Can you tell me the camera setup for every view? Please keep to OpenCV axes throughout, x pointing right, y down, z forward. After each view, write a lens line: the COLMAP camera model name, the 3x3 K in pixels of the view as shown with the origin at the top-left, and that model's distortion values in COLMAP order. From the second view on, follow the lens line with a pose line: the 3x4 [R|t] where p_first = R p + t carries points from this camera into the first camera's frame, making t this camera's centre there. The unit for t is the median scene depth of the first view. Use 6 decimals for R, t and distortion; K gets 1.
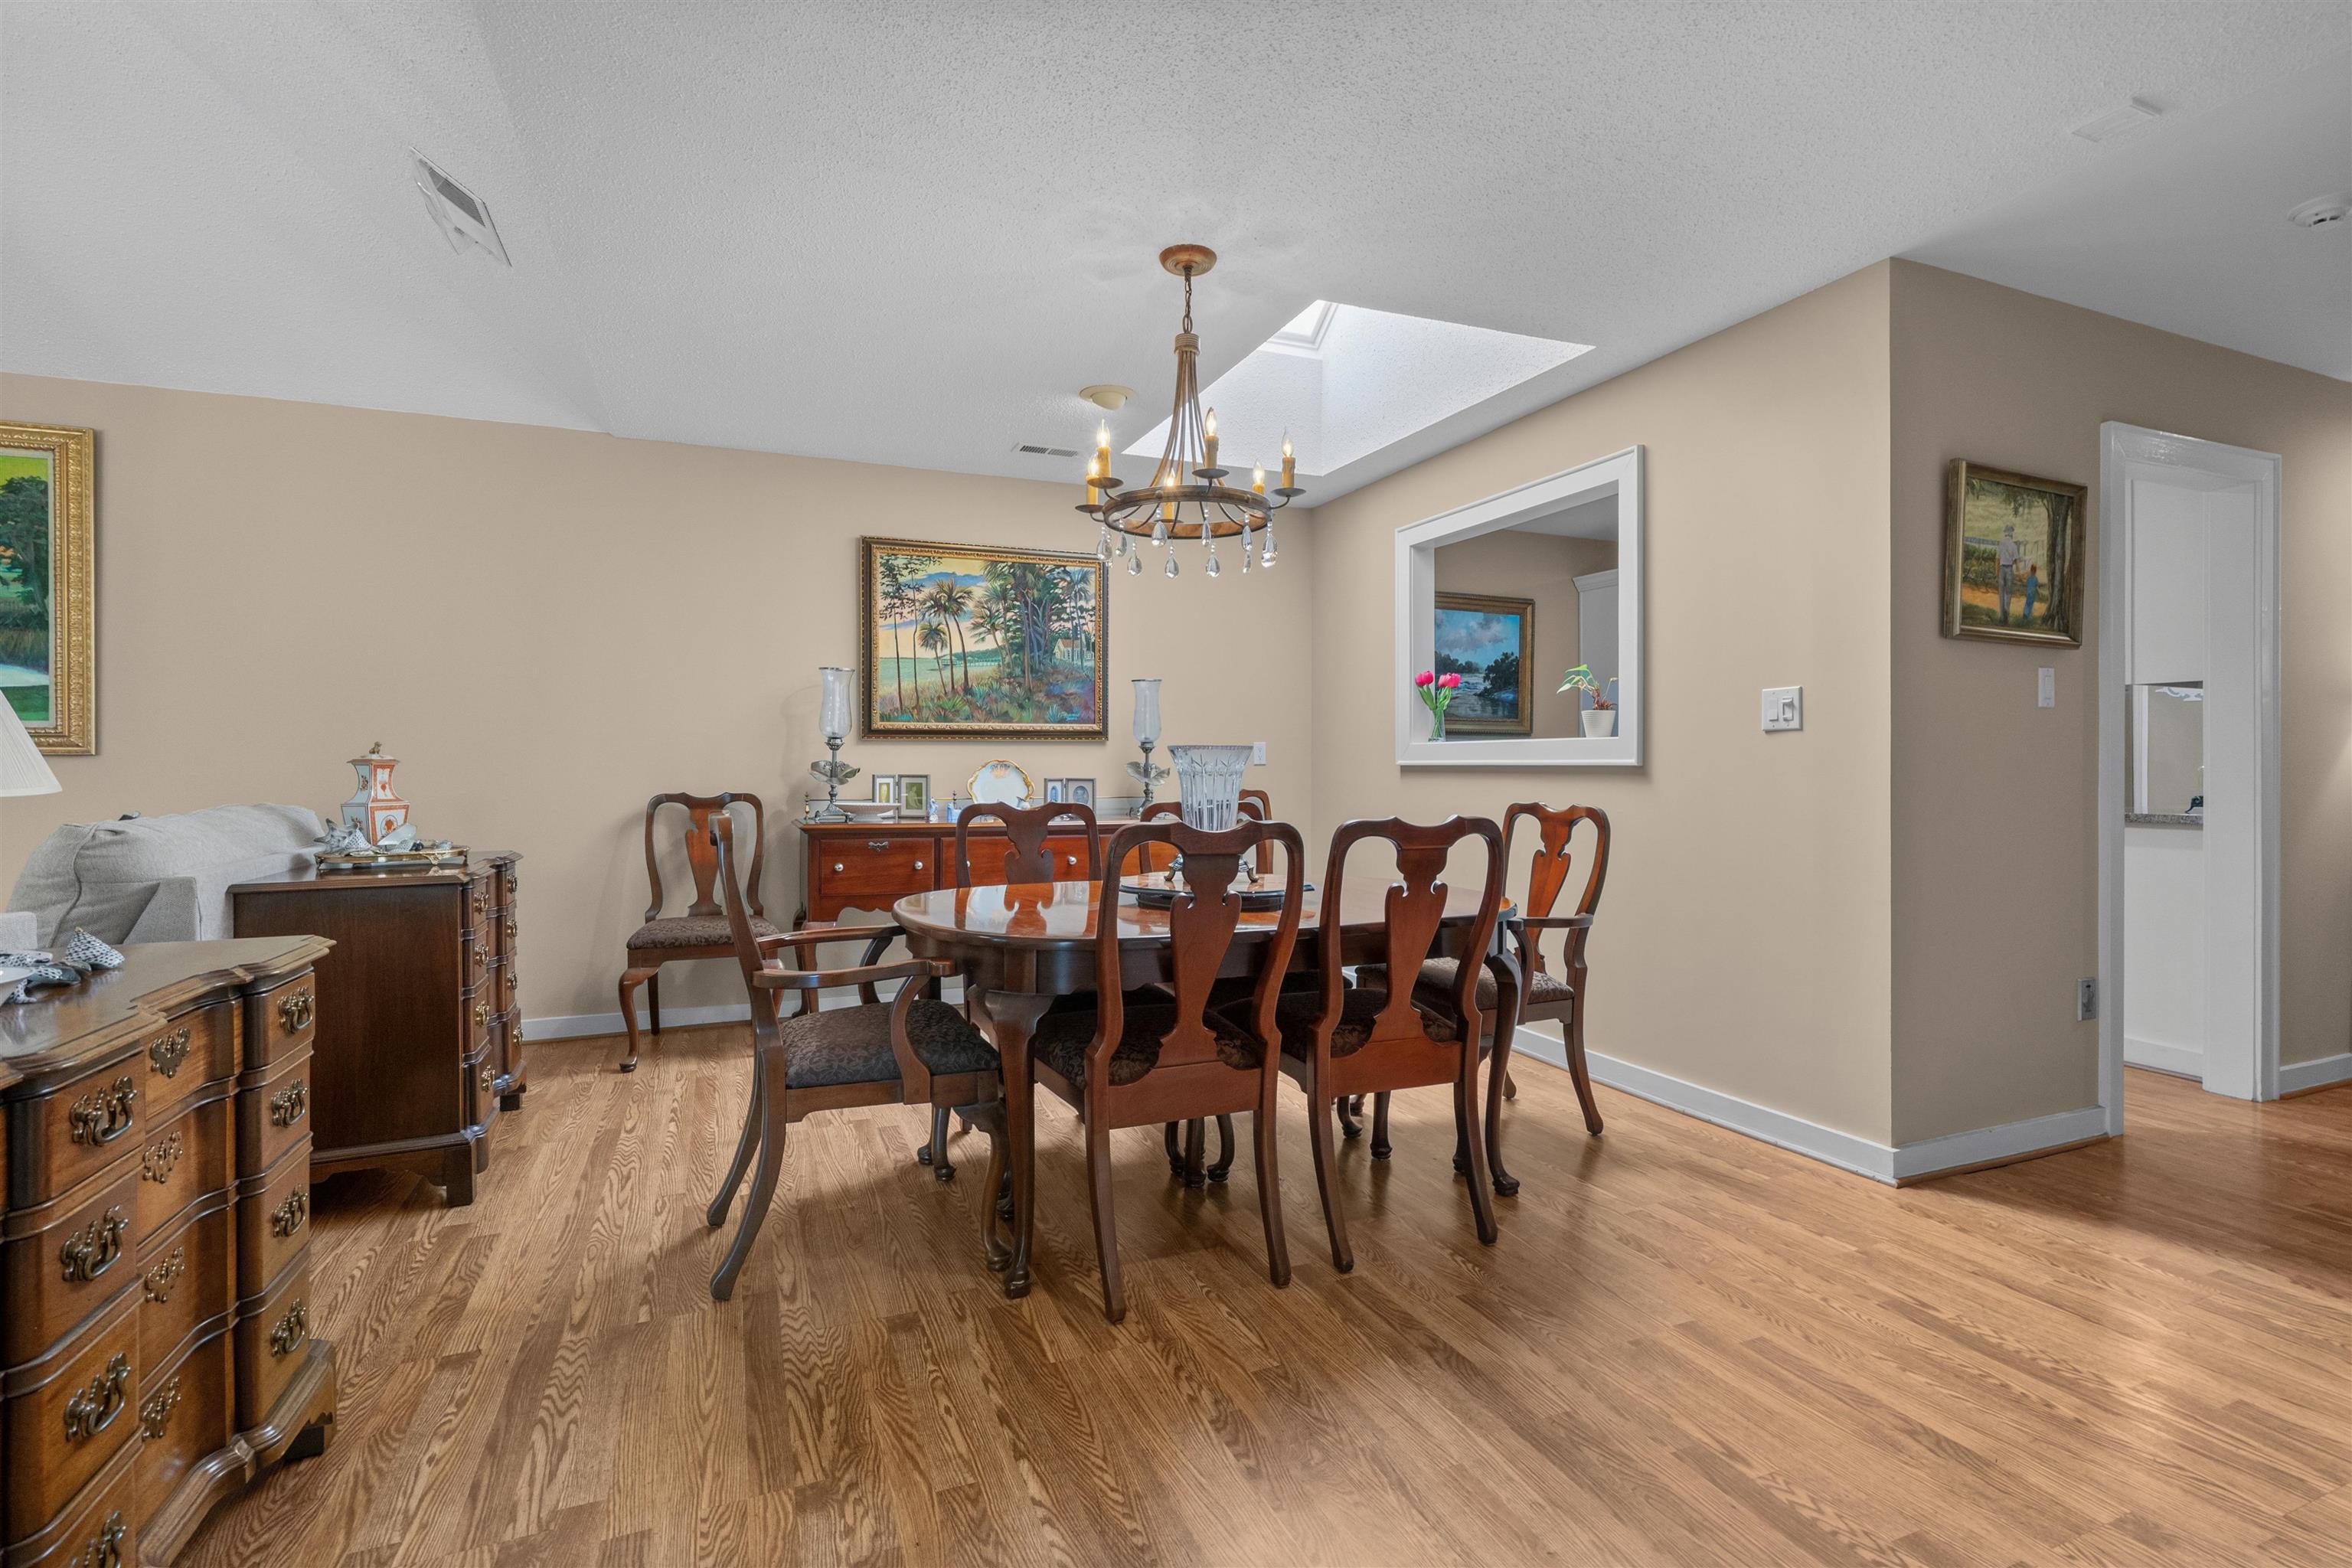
lens RADIAL K [[1078.4, 0, 1170.5], [0, 1078.4, 760.5], [0, 0, 1]] dist [-0.000698, 0.001079]
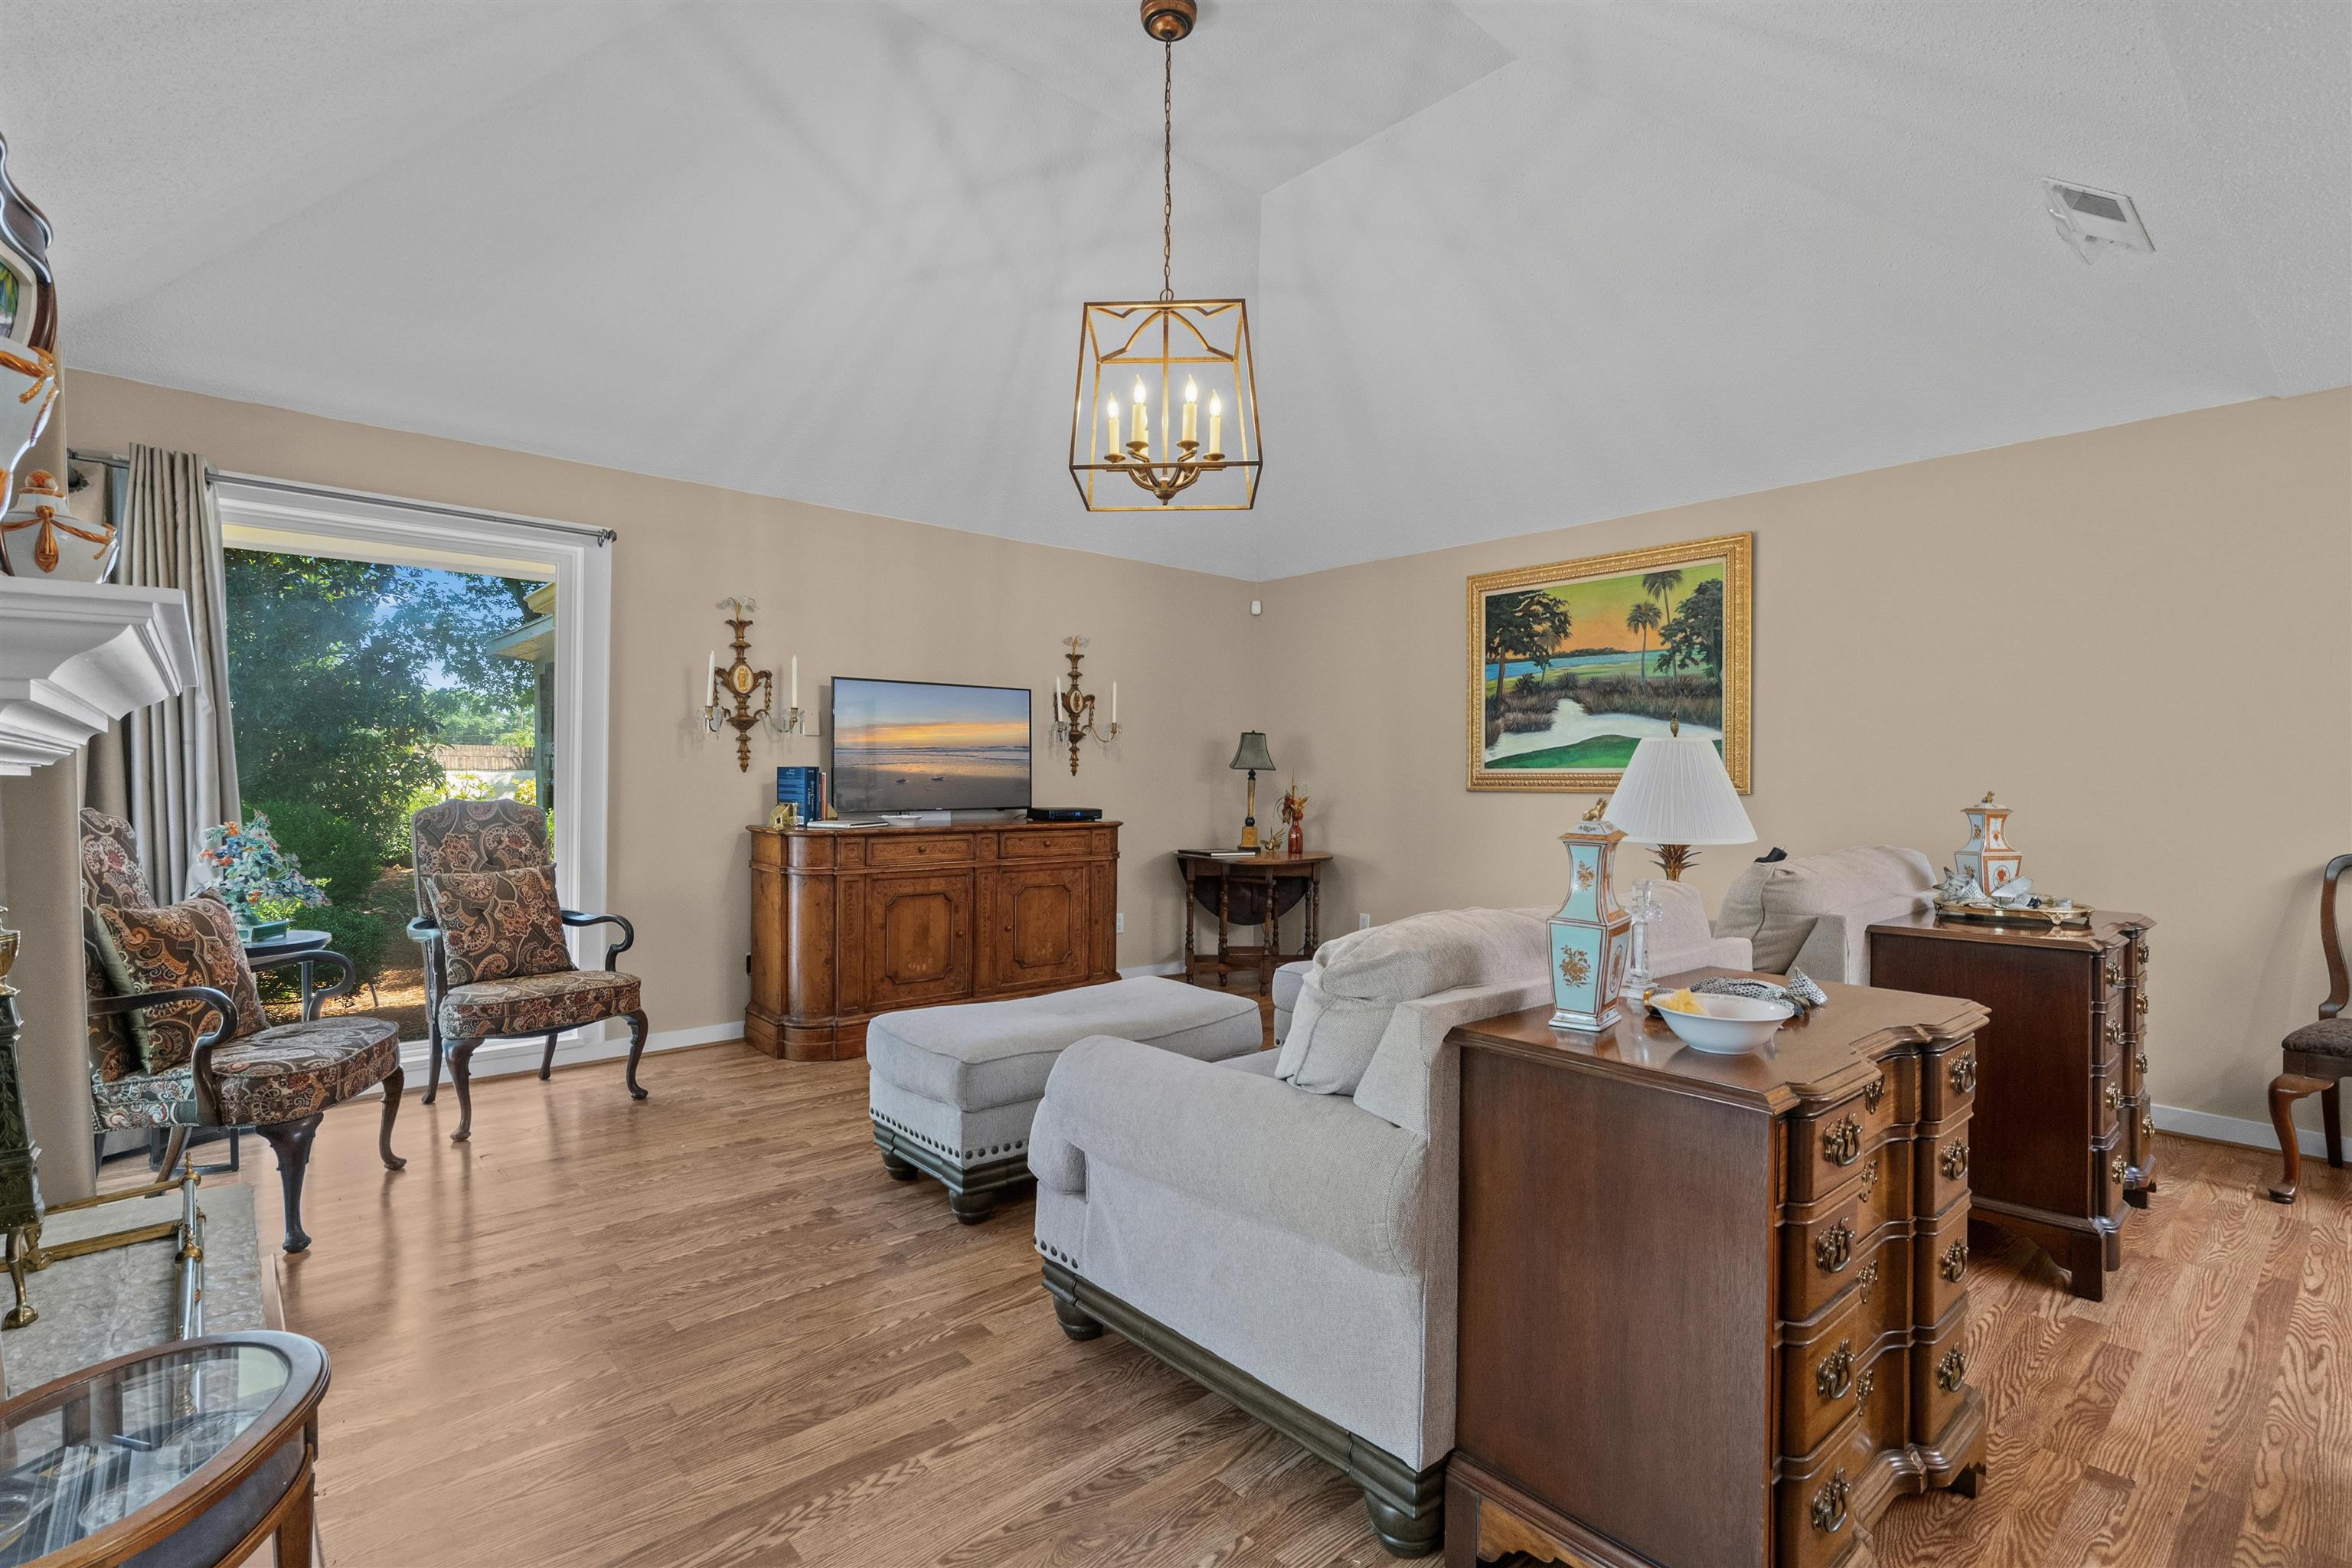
lens RADIAL K [[1093.9, 0, 1177.9], [0, 1093.9, 789.8], [0, 0, 1]] dist [-0.004360, 0.000481]
pose [[0.325325, 0.013005, -0.945513, -0.027686], [-0.003497, 0.999915, 0.012550, -0.029889], [0.945596, -0.000776, 0.325343, -0.039657]]
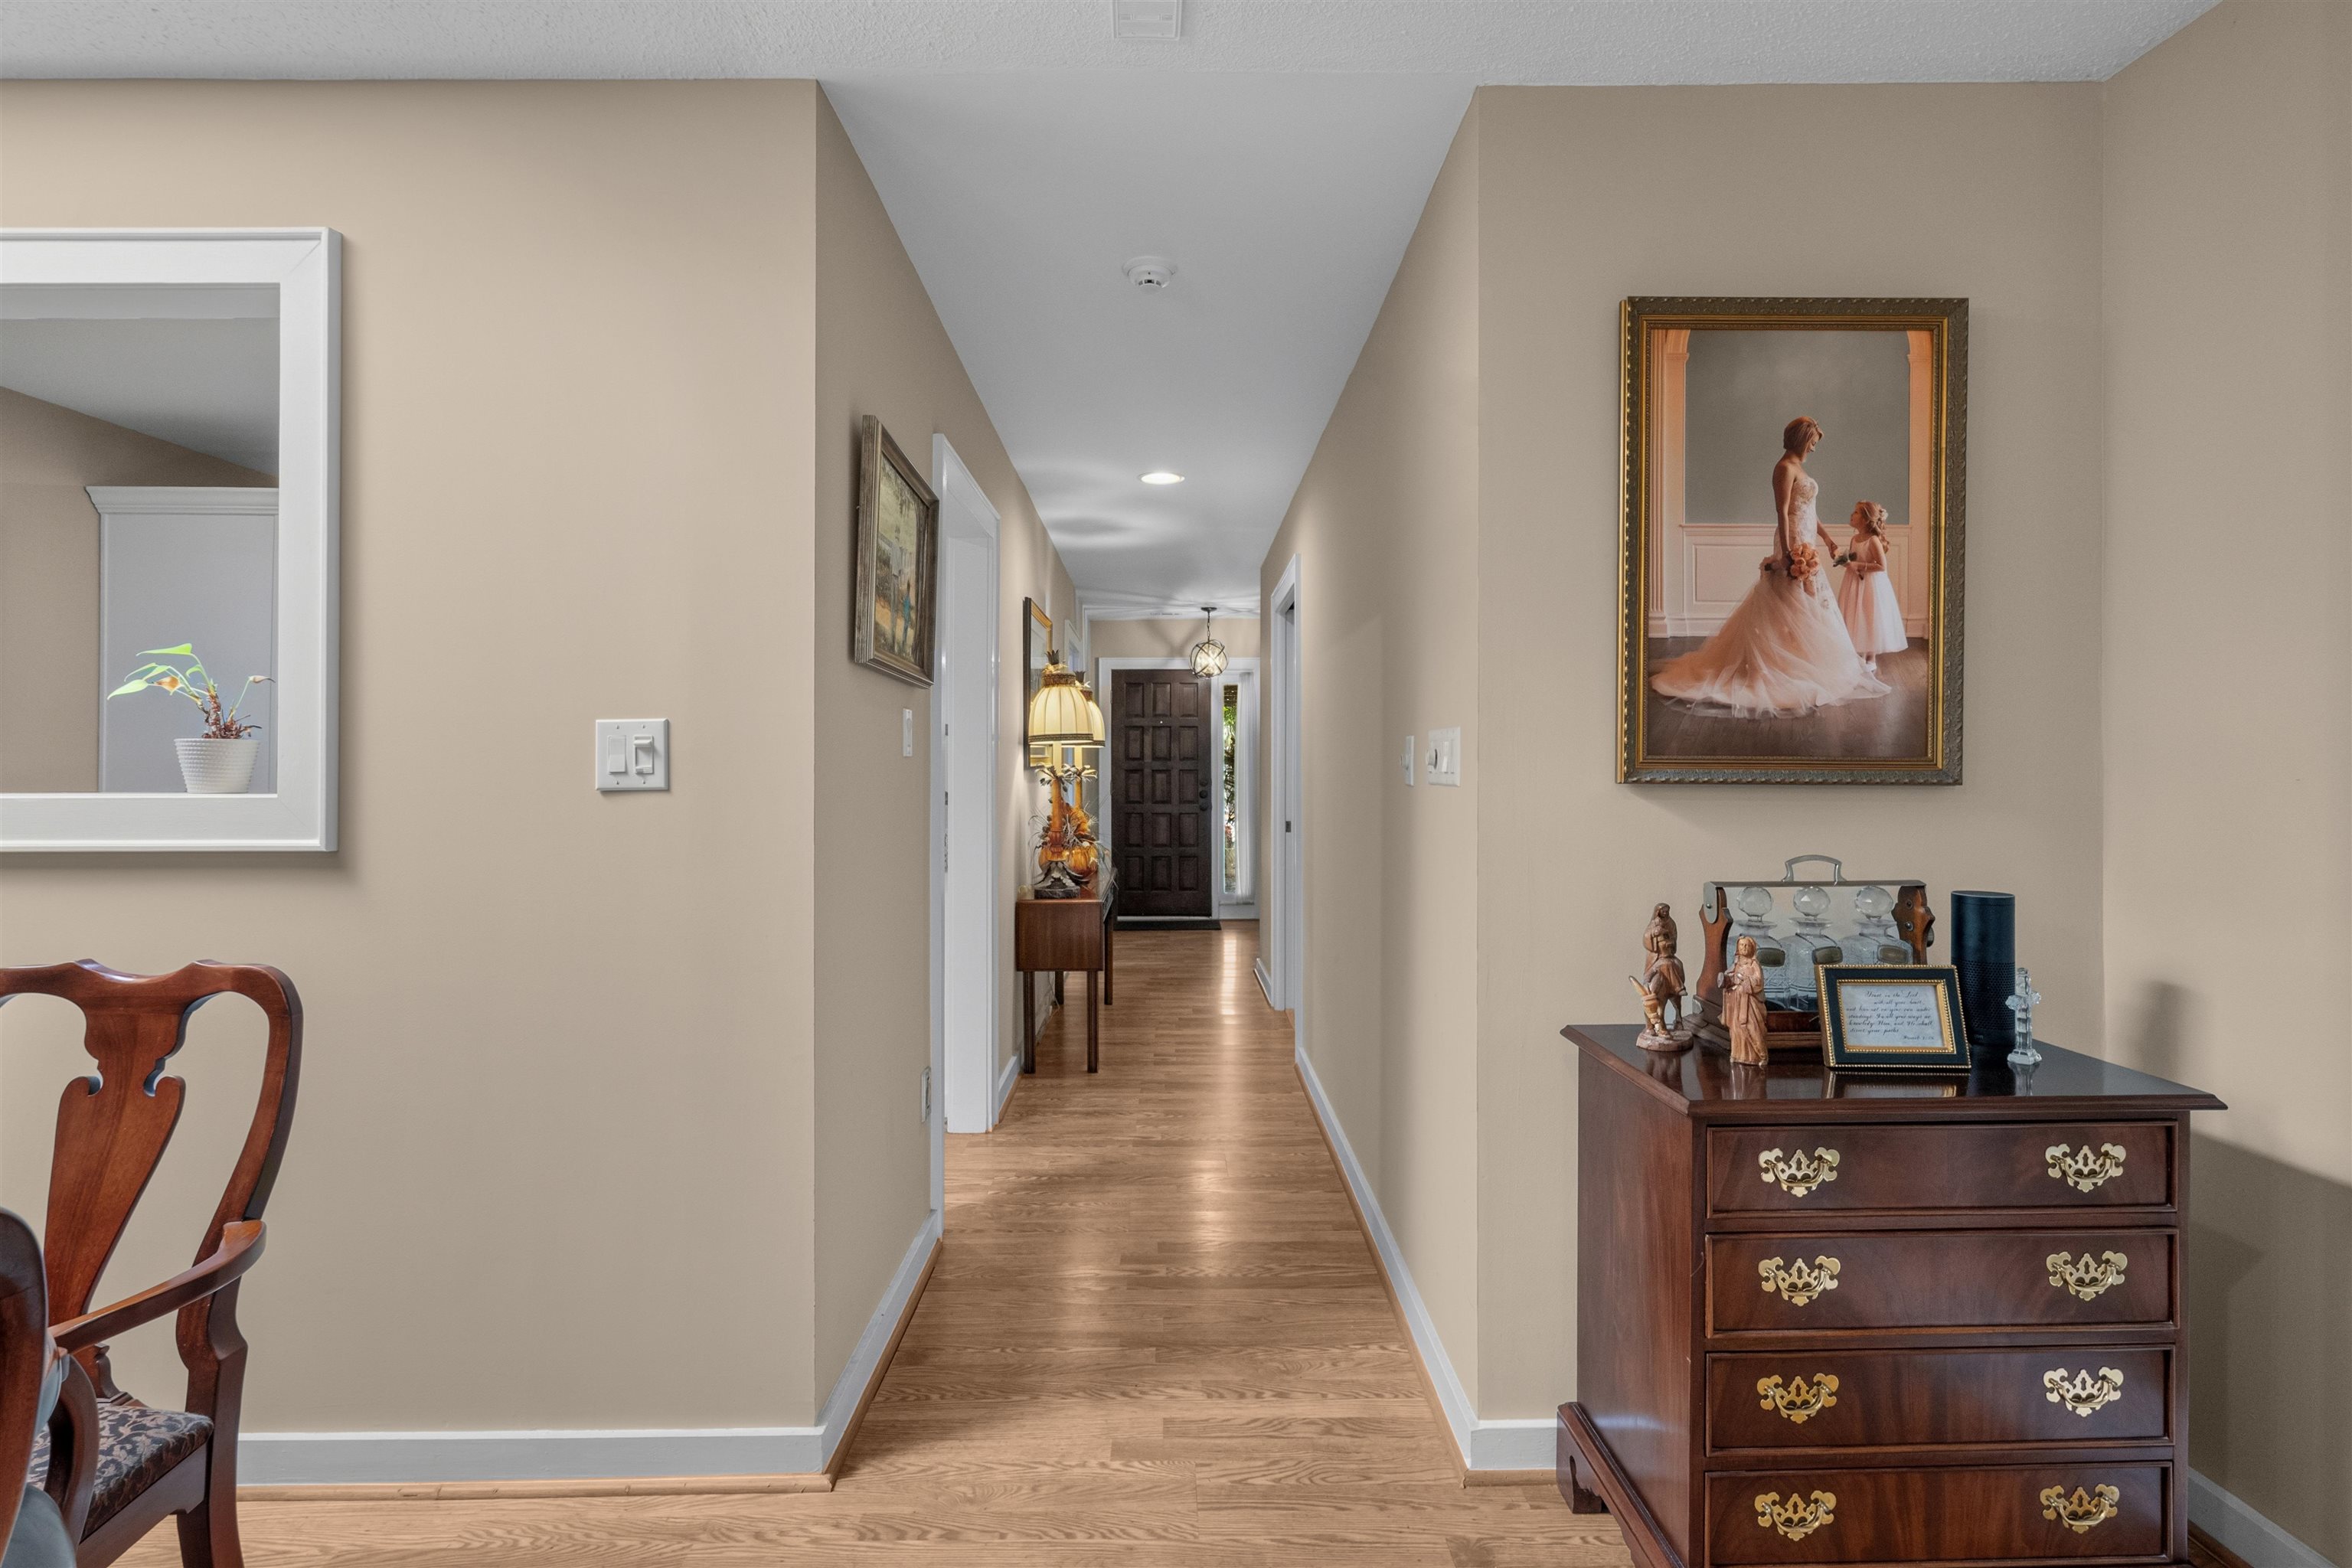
lens RADIAL K [[1068.3, 0, 1177.2], [0, 1068.3, 759.9], [0, 0, 1]] dist [-0.001421, 0.000109]
pose [[0.376181, 0.003819, 0.926538, 0.133286], [-0.001207, 0.999993, -0.003632, -0.044405], [-0.926545, 0.000248, 0.376183, 0.508735]]
